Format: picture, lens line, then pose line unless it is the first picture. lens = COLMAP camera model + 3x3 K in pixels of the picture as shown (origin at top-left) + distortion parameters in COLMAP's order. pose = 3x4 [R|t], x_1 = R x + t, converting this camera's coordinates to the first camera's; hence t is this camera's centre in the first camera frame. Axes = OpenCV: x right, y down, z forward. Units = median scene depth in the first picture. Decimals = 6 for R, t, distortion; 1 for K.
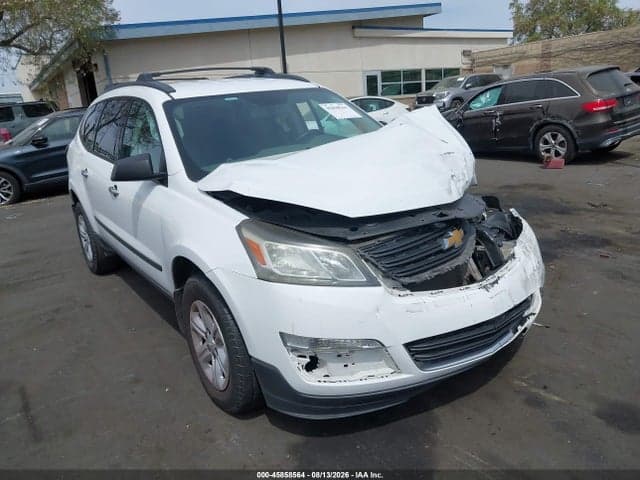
lens RADIAL K [[519.6, 0, 319.3], [0, 519.6, 236.8], [0, 0, 1]] dist [0.005534, -0.002735]
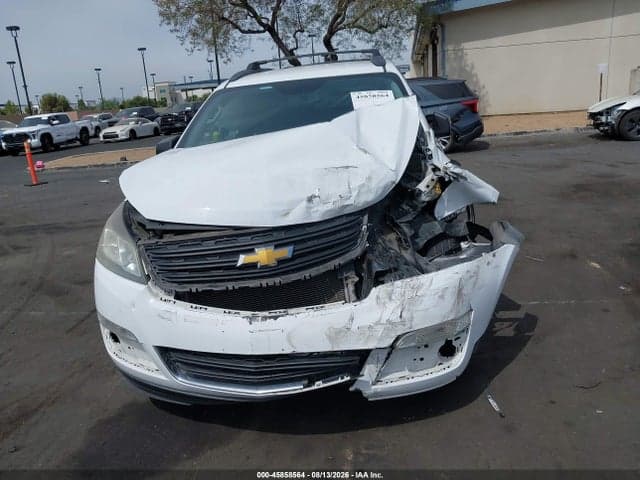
lens RADIAL K [[519.6, 0, 319.3], [0, 519.6, 236.8], [0, 0, 1]] dist [0.005534, -0.002735]
pose [[0.733061, 0.192597, -0.652325, 0.416586], [-0.152247, 0.981200, 0.118606, -0.070483], [0.662904, 0.012369, 0.748602, 0.183011]]
